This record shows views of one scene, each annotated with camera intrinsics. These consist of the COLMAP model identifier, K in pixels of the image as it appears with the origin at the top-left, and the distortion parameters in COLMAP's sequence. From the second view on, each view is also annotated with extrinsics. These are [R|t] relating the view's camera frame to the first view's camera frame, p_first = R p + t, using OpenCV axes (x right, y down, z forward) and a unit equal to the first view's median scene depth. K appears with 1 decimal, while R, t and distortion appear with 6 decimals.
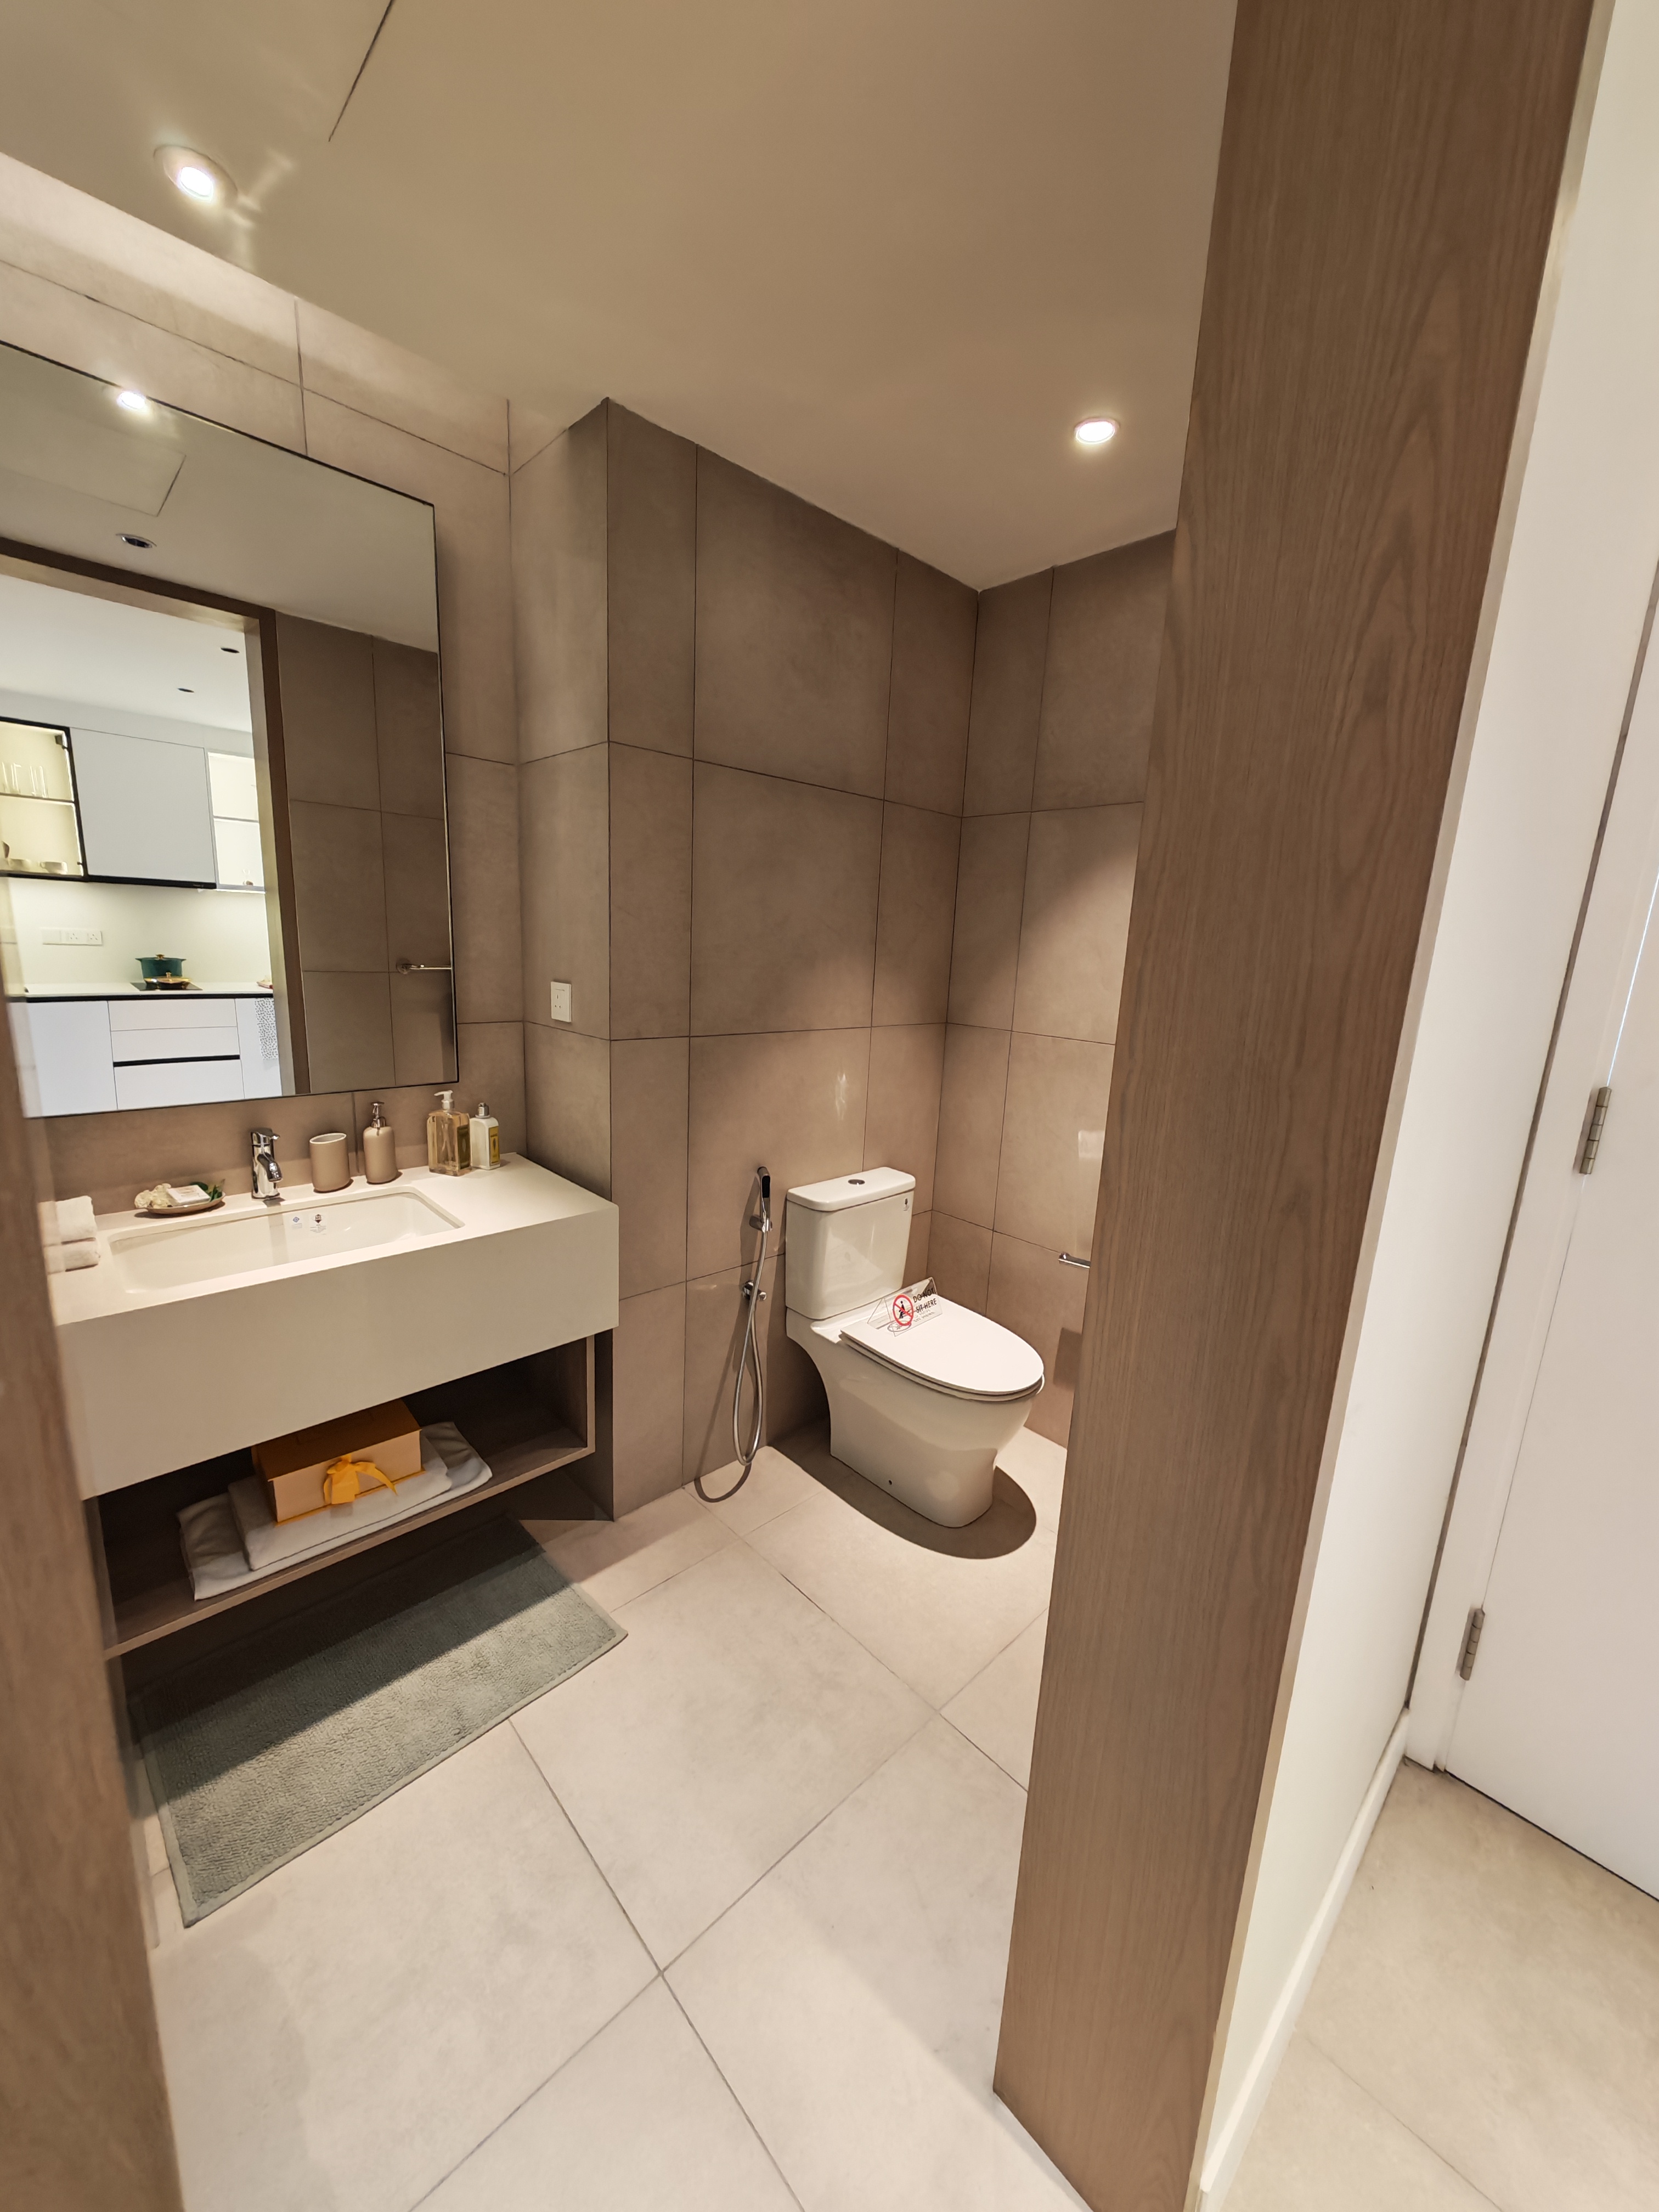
lens RADIAL K [[824.2, 0, 829.5], [0, 824.2, 1106.0], [0, 0, 1]] dist [-0.000183, 0.000162]
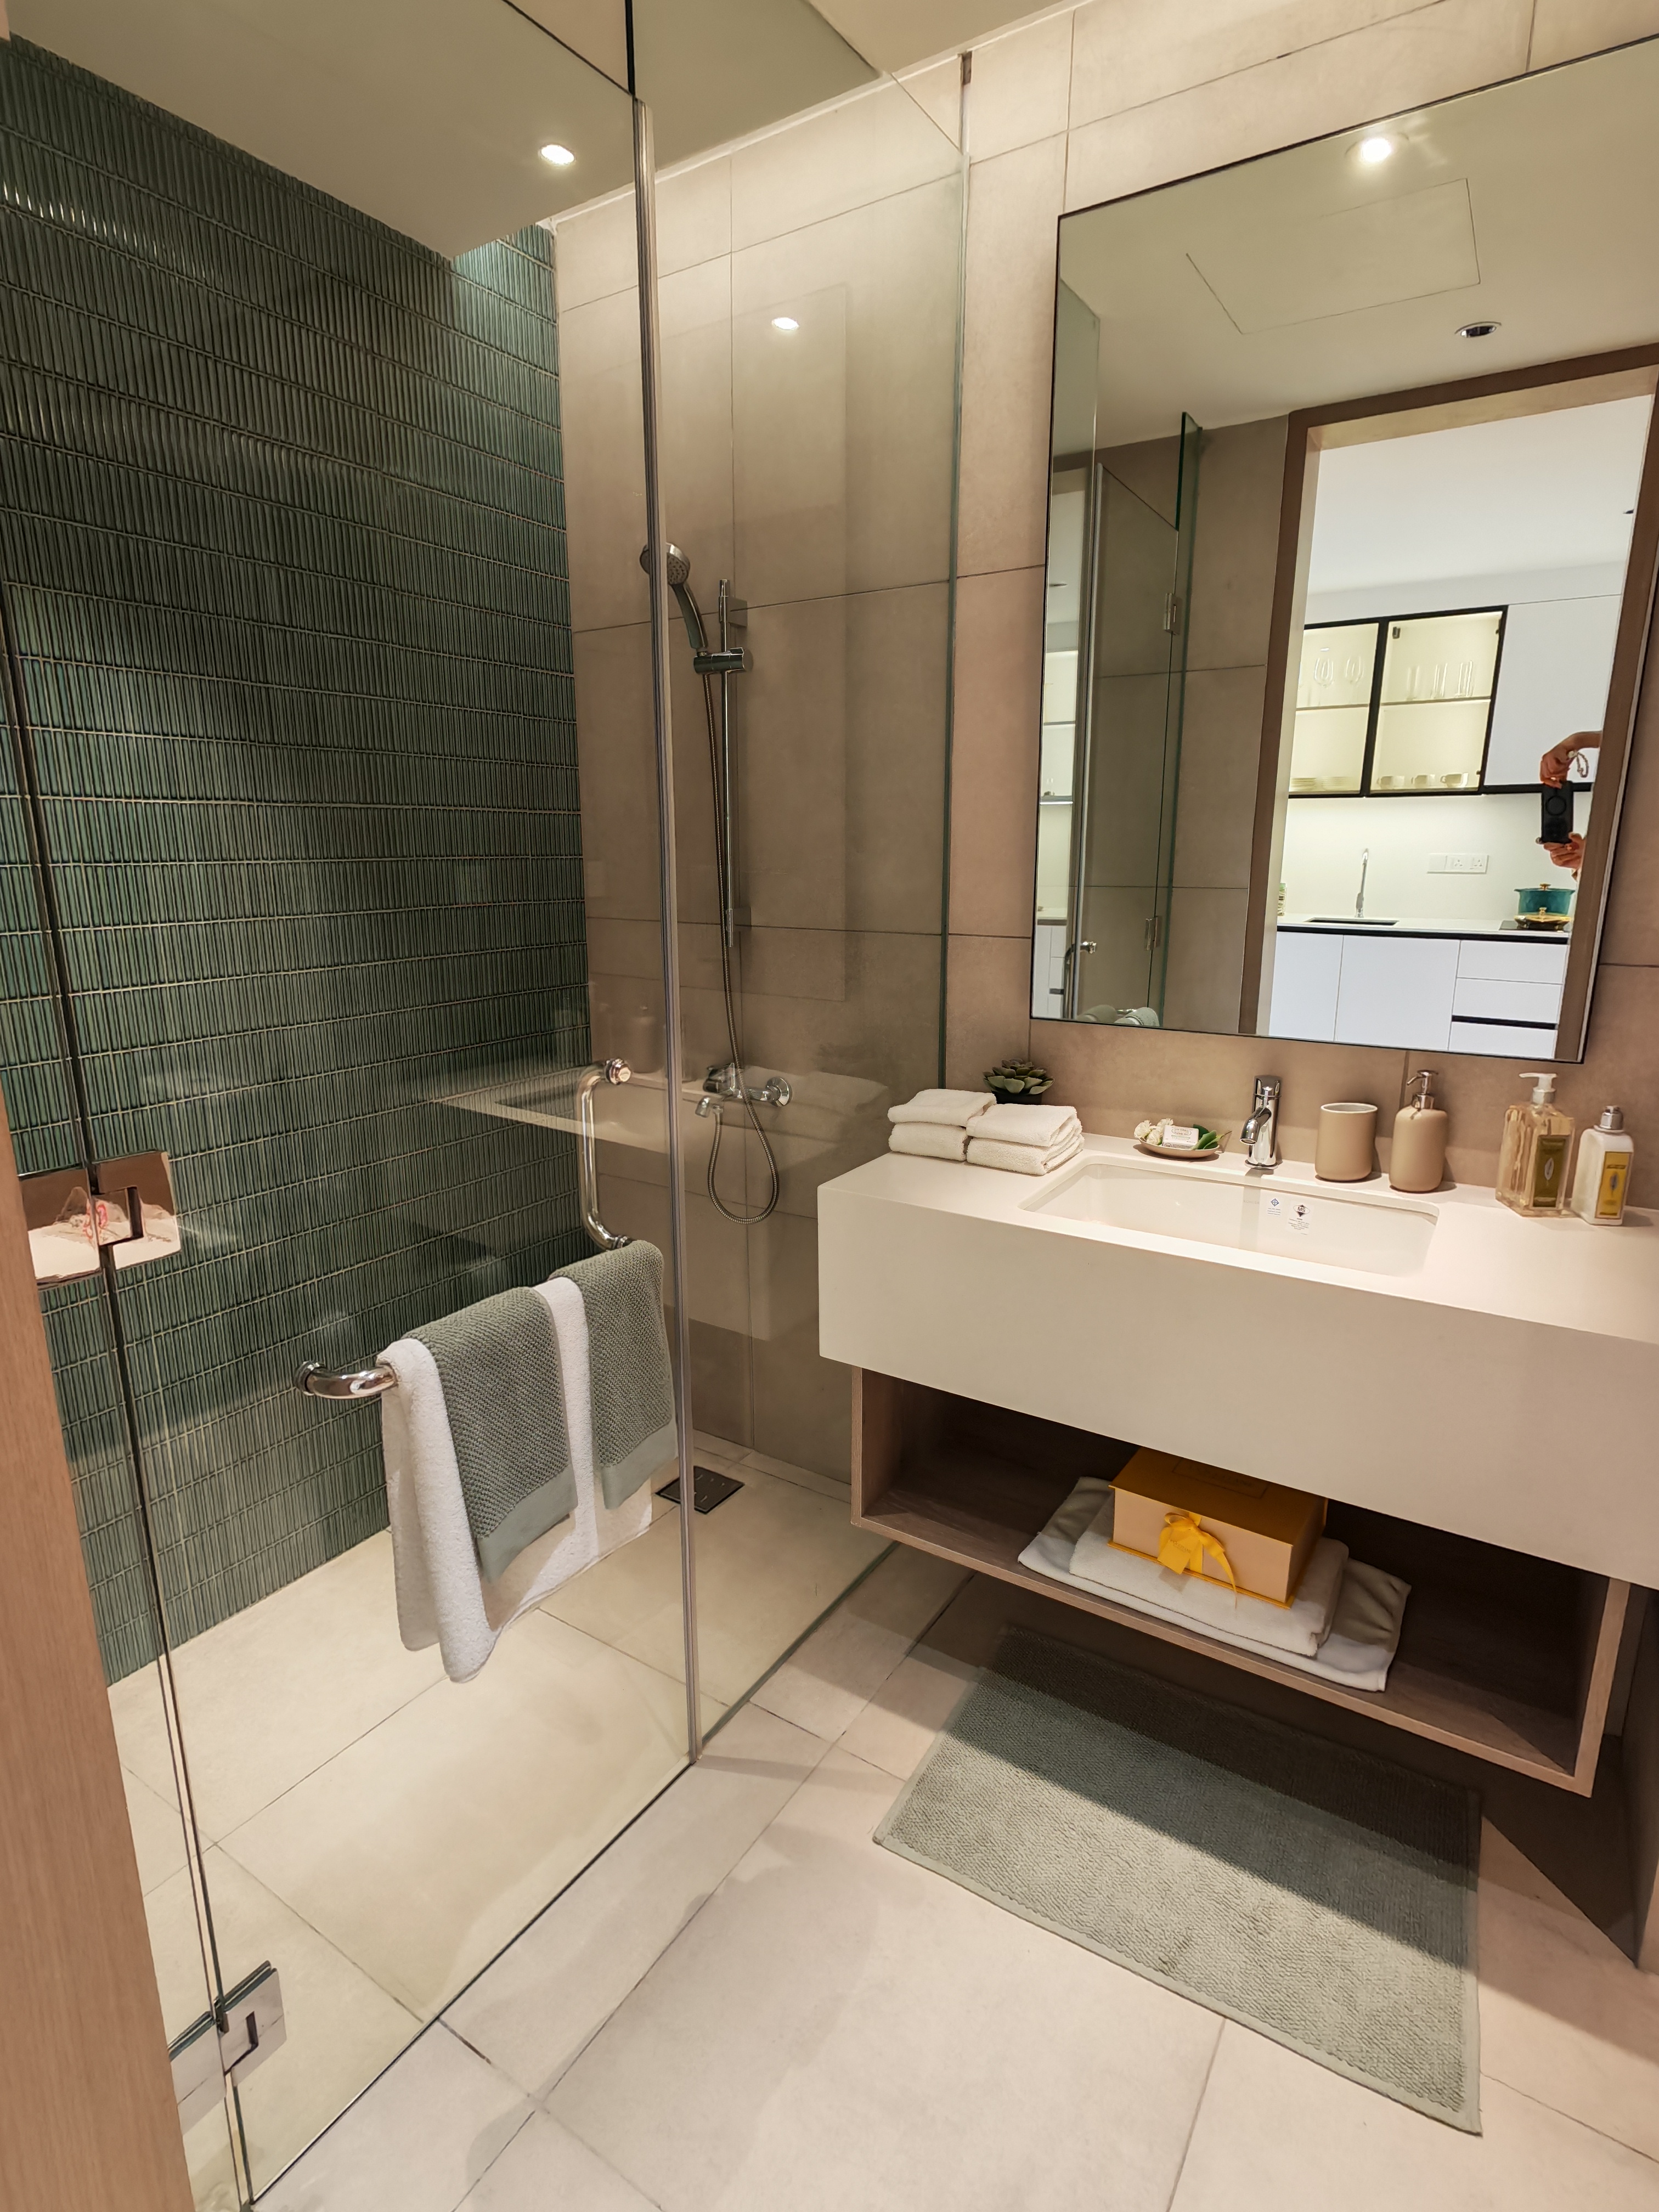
lens RADIAL K [[1139.0, 0, 826.9], [0, 1139.0, 1111.2], [0, 0, 1]] dist [0.002428, -0.000498]
pose [[0.228612, 0.178986, -0.956922, 0.236803], [-0.180428, 0.973714, 0.139022, -0.013734], [0.956652, 0.140874, 0.254897, 0.333398]]
